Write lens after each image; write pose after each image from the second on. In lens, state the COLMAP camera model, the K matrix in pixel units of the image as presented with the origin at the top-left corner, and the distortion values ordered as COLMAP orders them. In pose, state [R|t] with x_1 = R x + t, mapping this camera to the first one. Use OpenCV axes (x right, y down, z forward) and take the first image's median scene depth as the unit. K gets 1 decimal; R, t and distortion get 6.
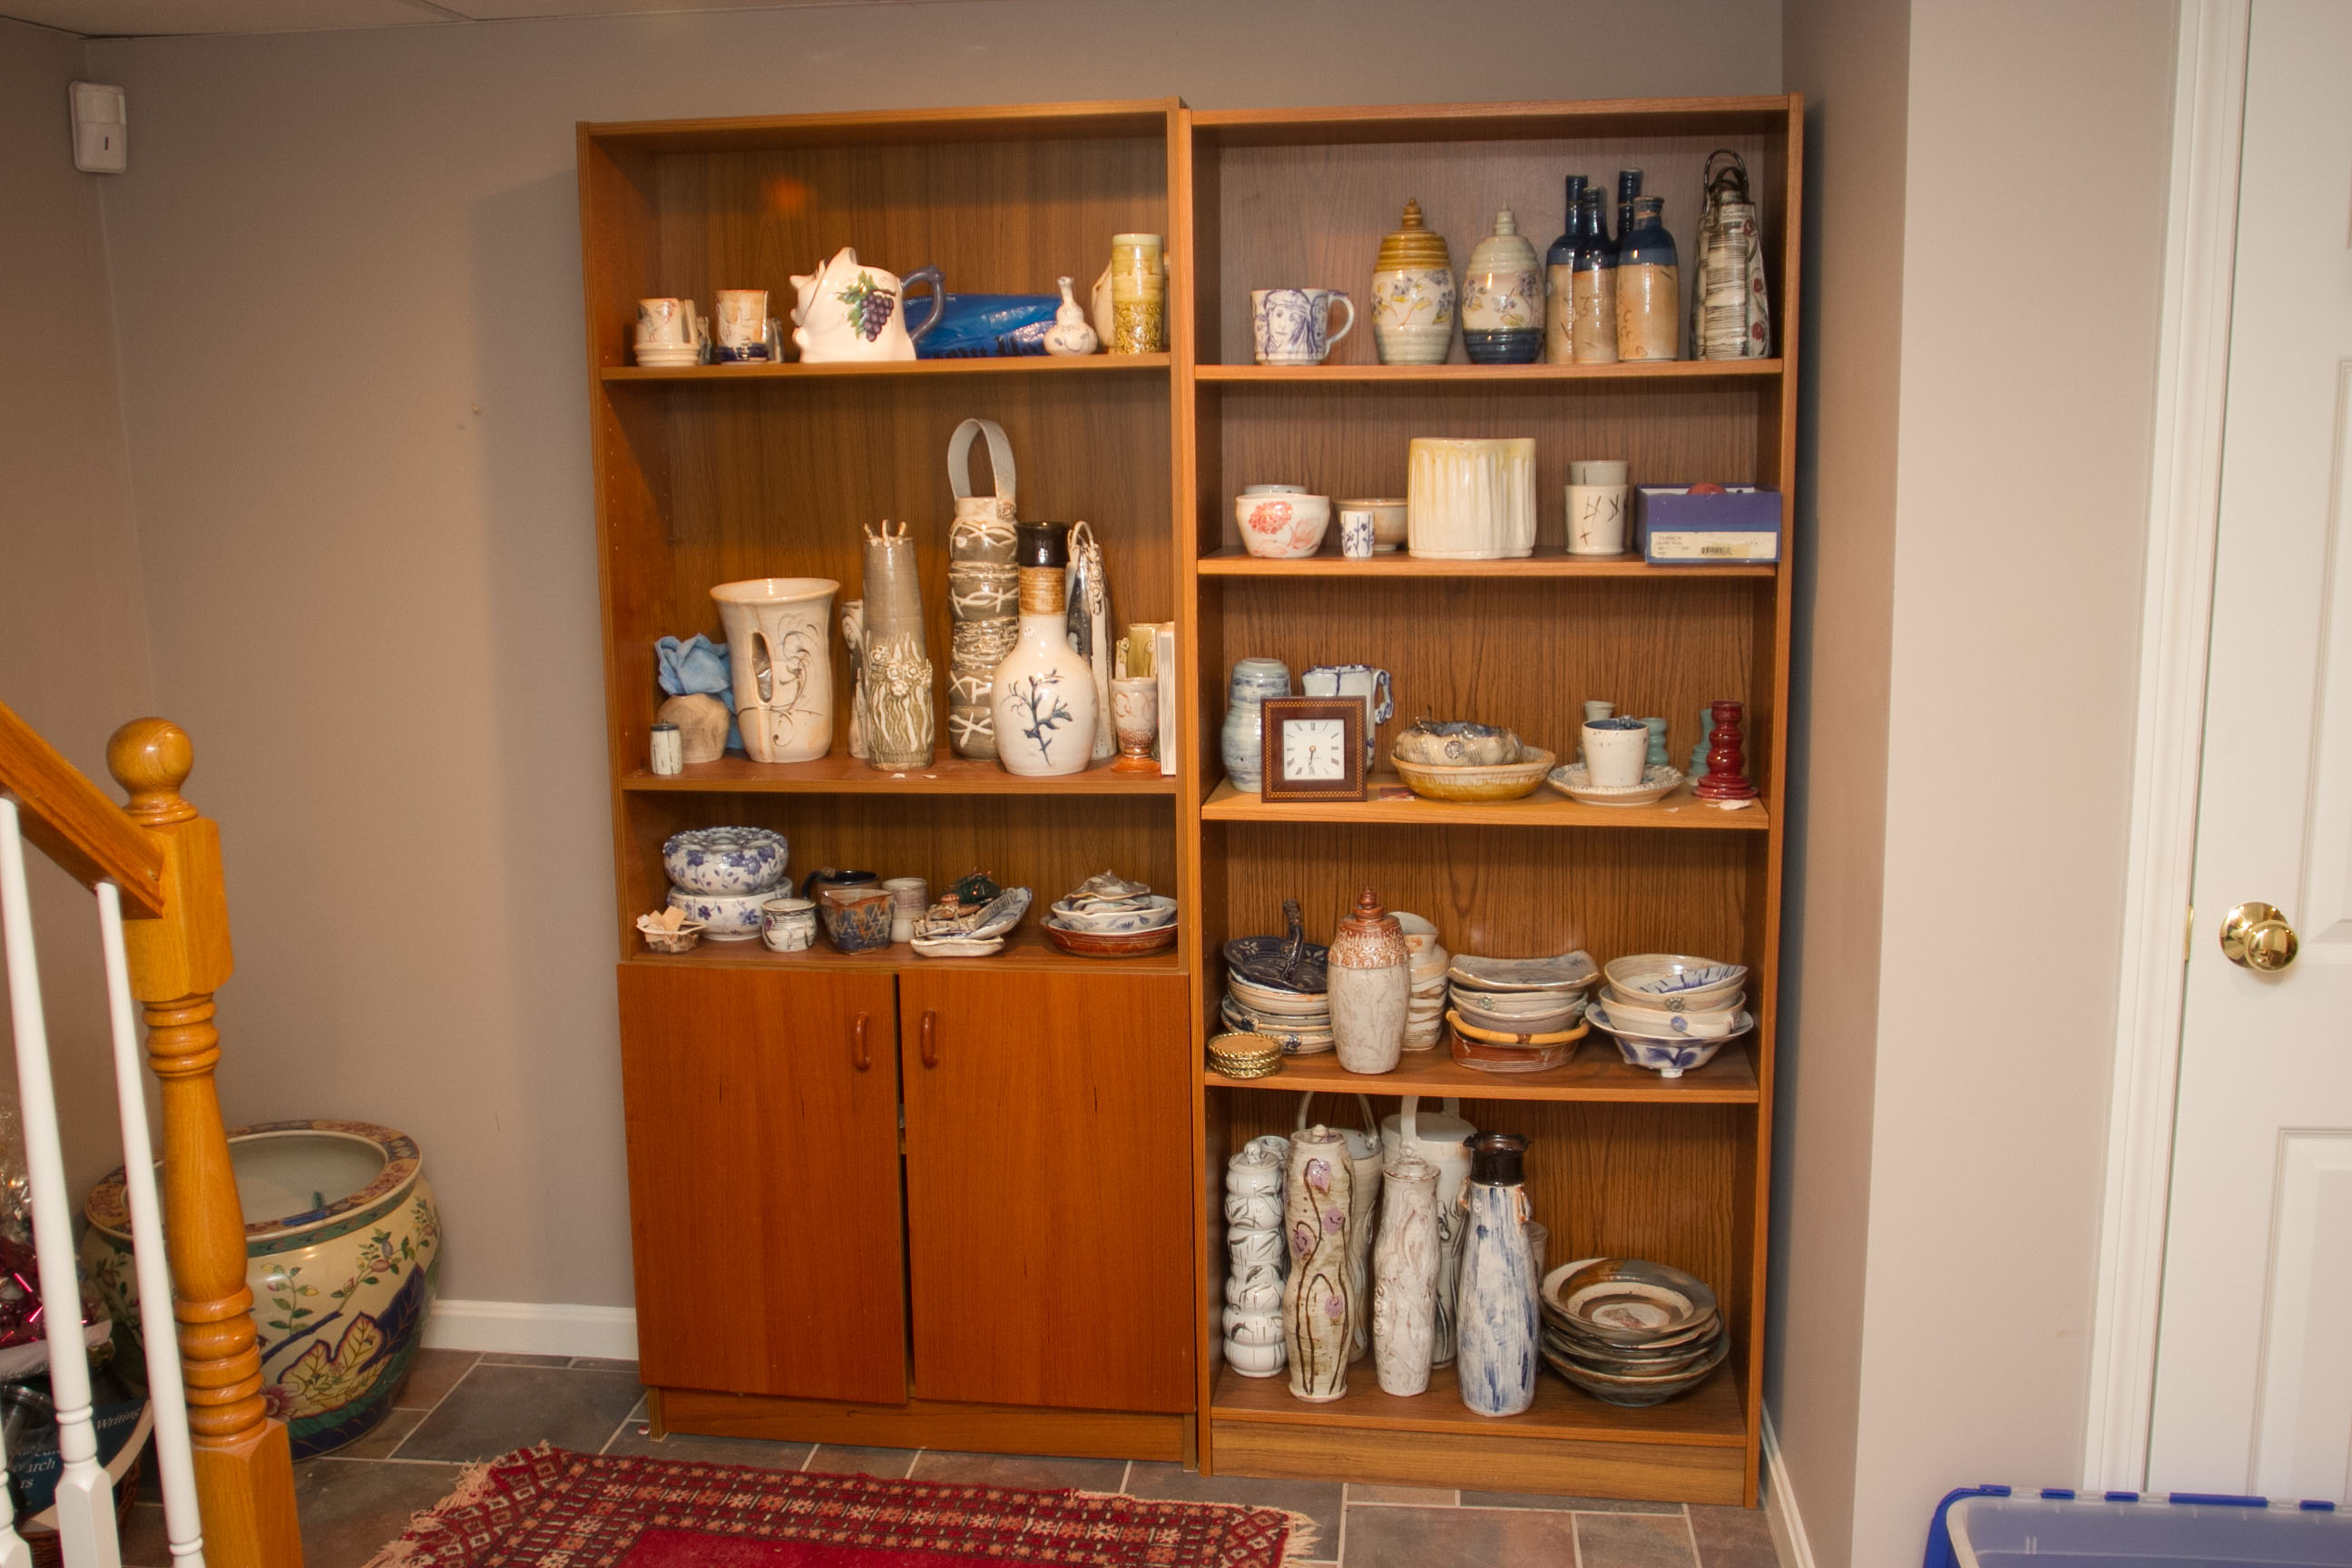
lens RADIAL K [[2171.1, 0, 1176.0], [0, 2171.1, 784.0], [0, 0, 1]] dist [-0.072065, 0.054649]
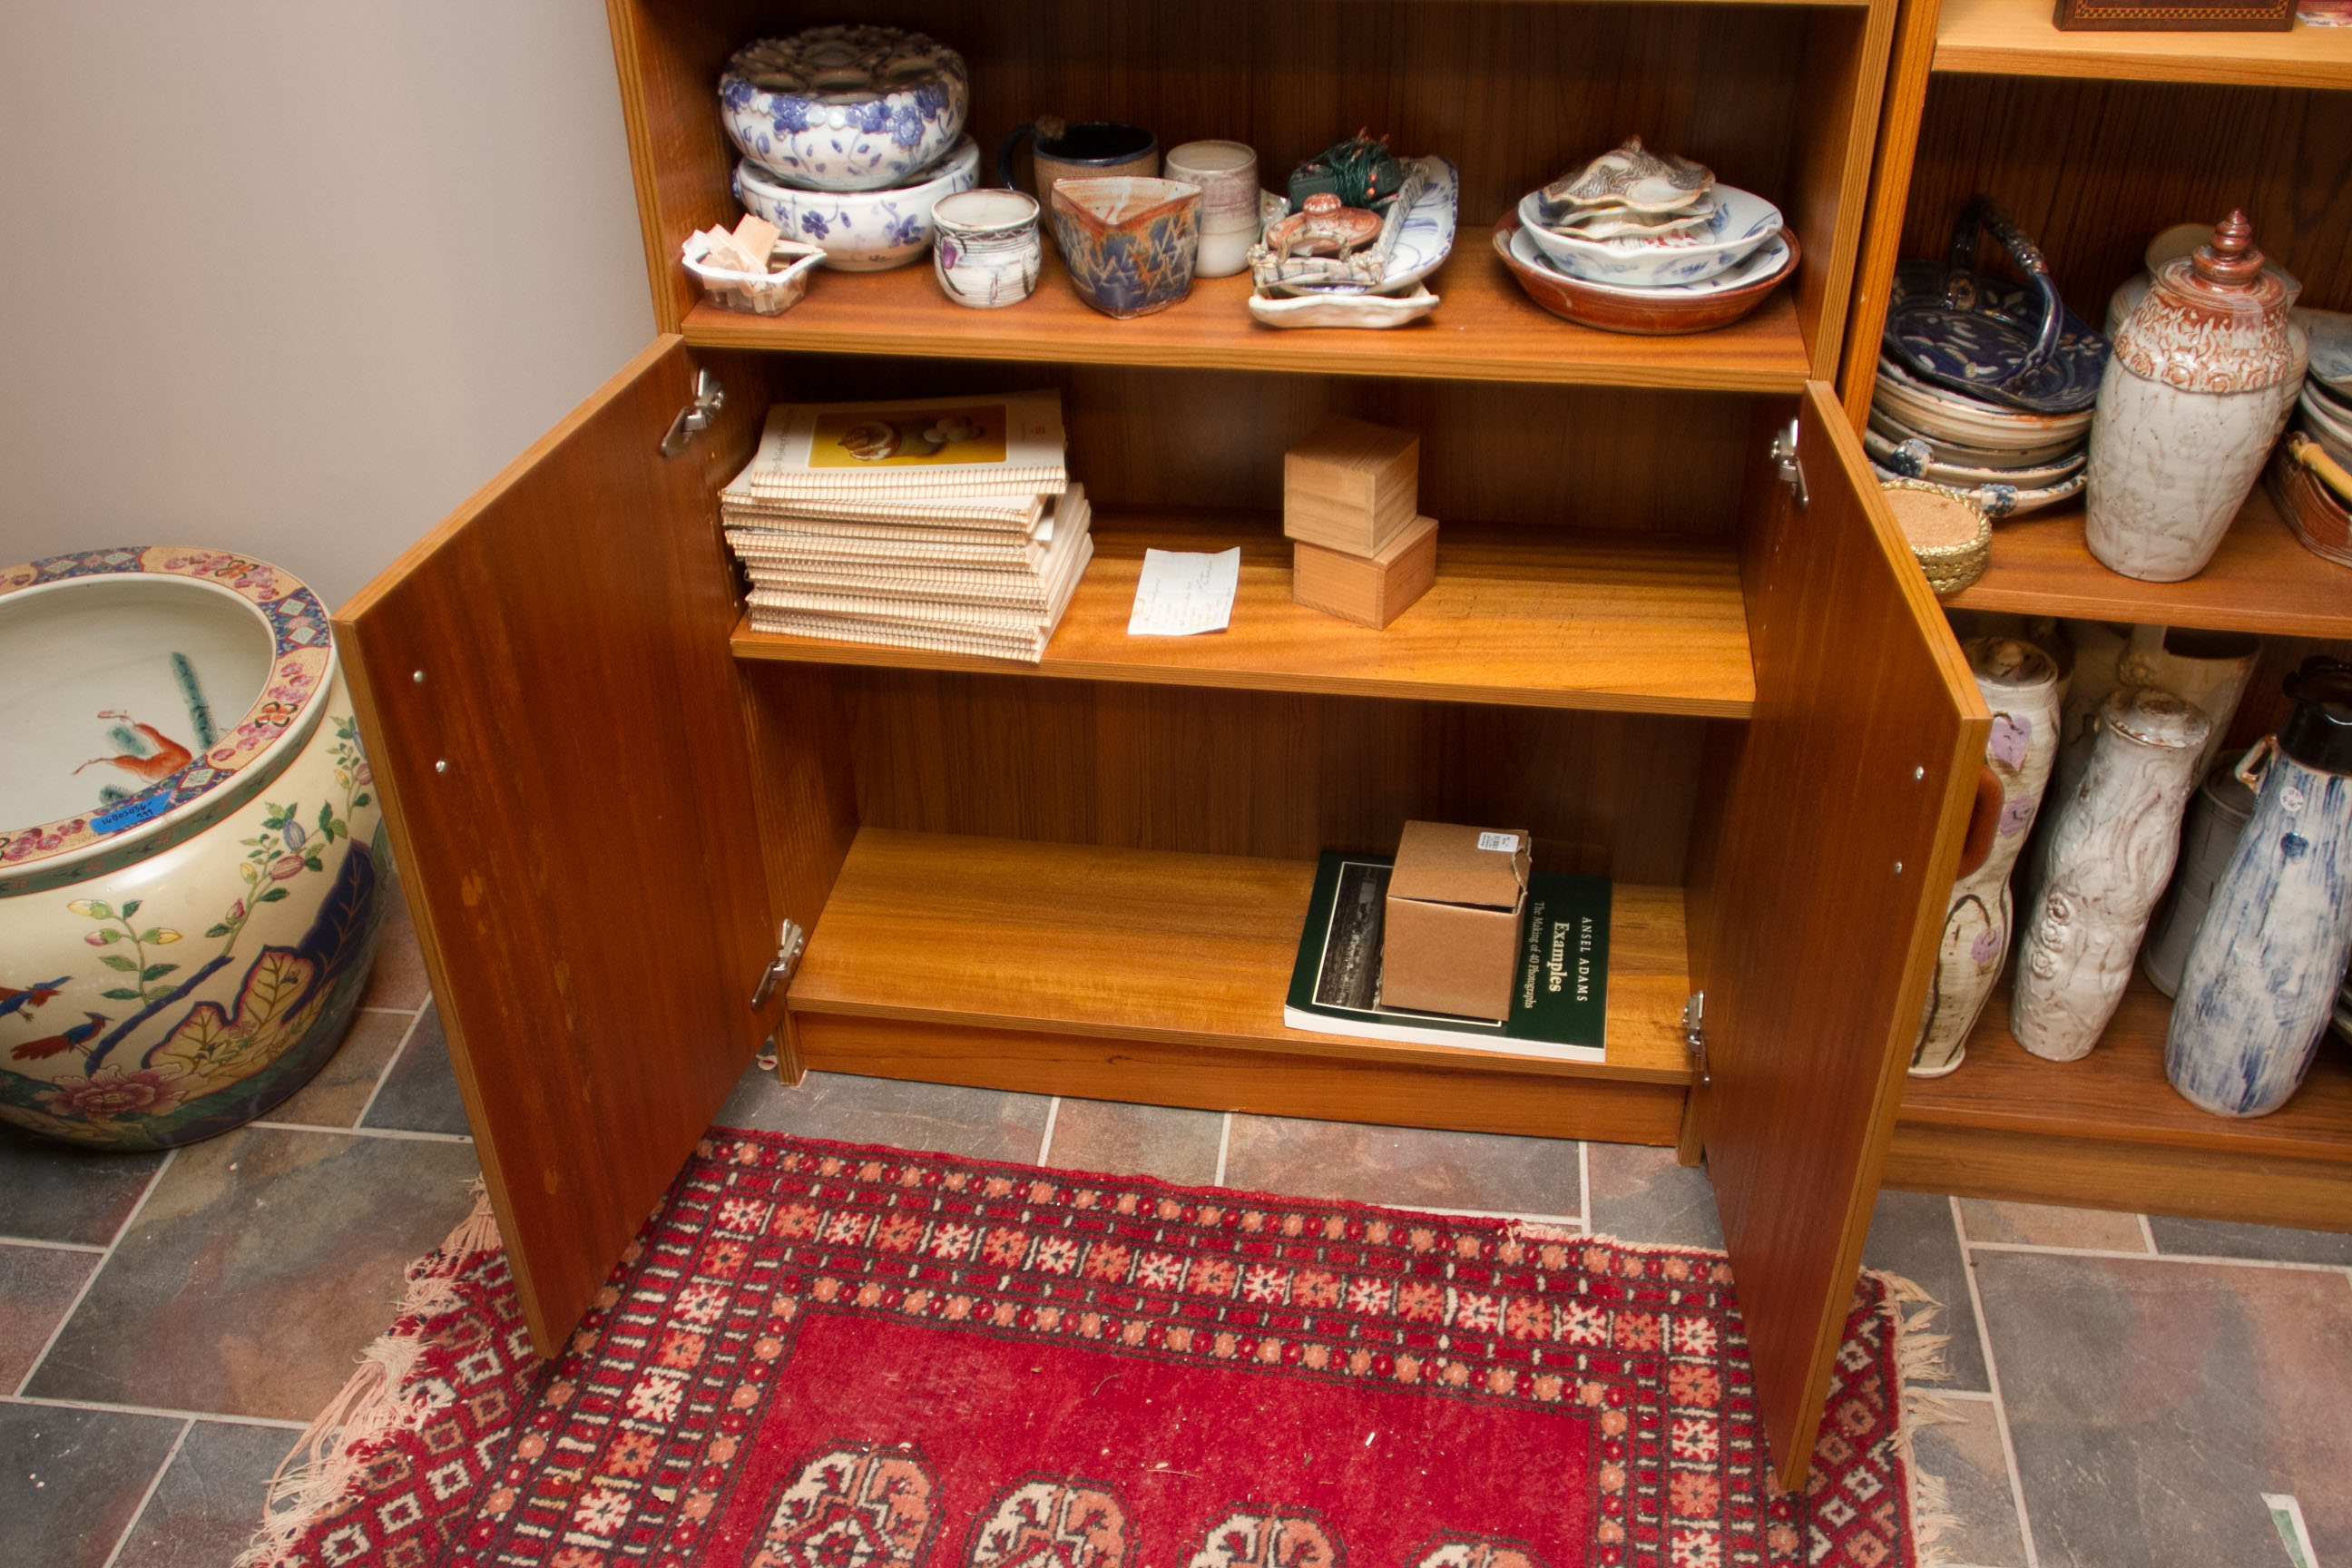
lens RADIAL K [[2171.1, 0, 1176.0], [0, 2171.1, 784.0], [0, 0, 1]] dist [-0.072065, 0.054649]
pose [[0.999996, -0.001270, -0.002474, -0.138735], [0.002226, 0.898864, 0.438223, -0.044104], [0.001667, -0.438226, 0.898863, 0.515547]]
